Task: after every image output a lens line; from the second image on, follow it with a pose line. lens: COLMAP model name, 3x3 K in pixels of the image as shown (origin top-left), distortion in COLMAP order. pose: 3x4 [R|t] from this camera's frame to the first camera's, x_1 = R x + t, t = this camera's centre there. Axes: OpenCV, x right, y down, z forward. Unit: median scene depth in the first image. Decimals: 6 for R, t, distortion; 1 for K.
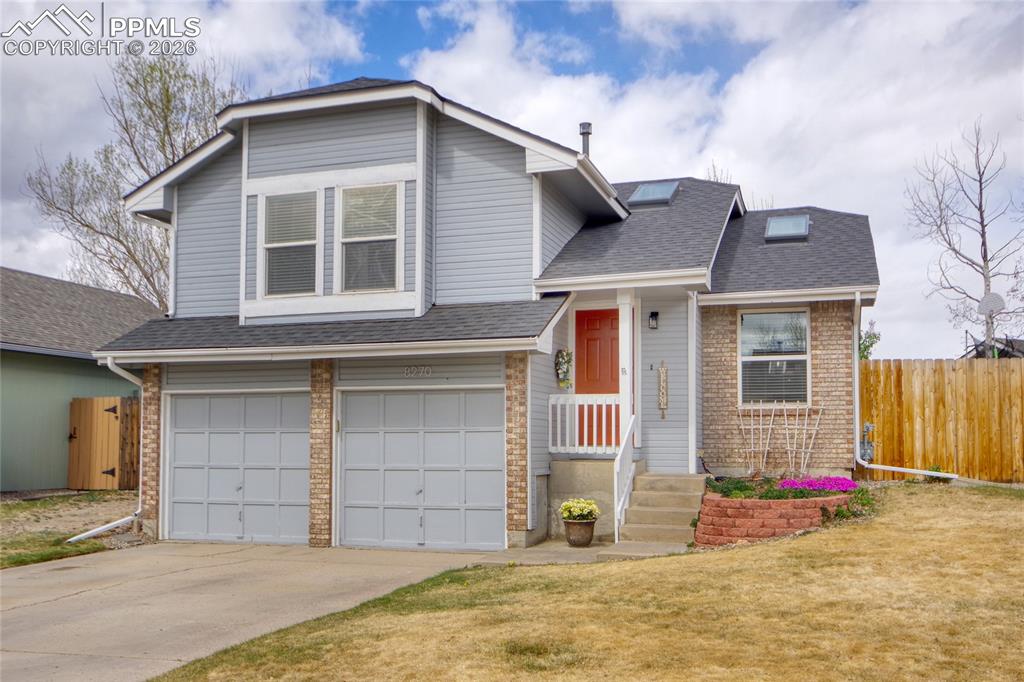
lens RADIAL K [[915.2, 0, 550.8], [0, 915.2, 383.0], [0, 0, 1]] dist [0.001213, 0.004699]
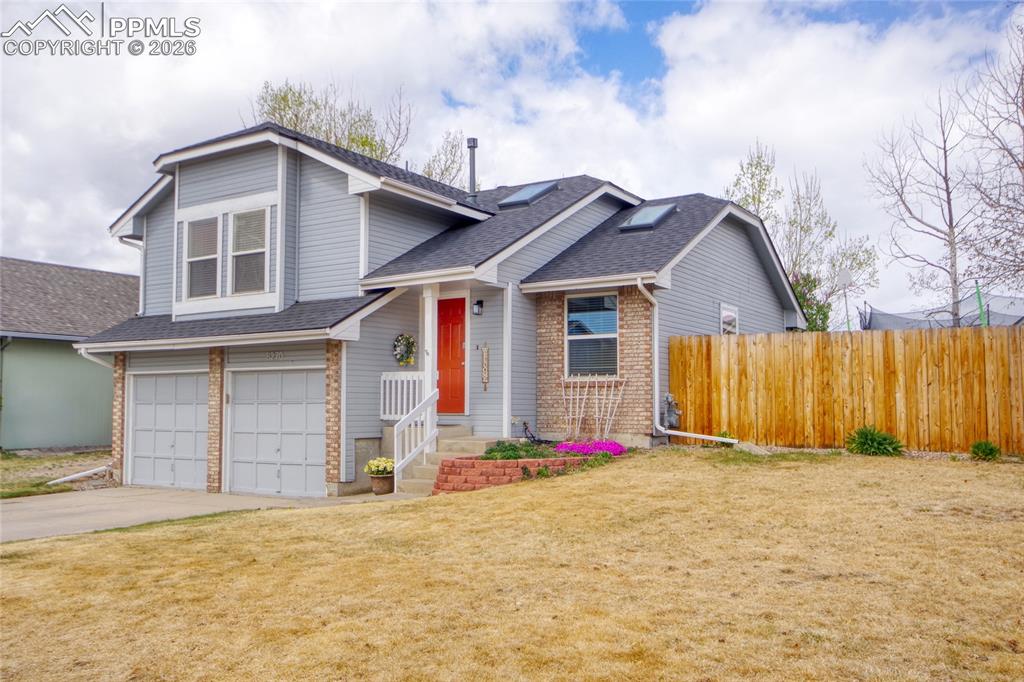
lens RADIAL K [[858.4, 0, 512.0], [0, 858.4, 341.0], [0, 0, 1]] dist [-0.002154, 0.001761]
pose [[0.968163, -0.021294, -0.249415, 0.433469], [0.019087, 0.999754, -0.011262, -0.012198], [0.249593, 0.006143, 0.968331, -0.065078]]
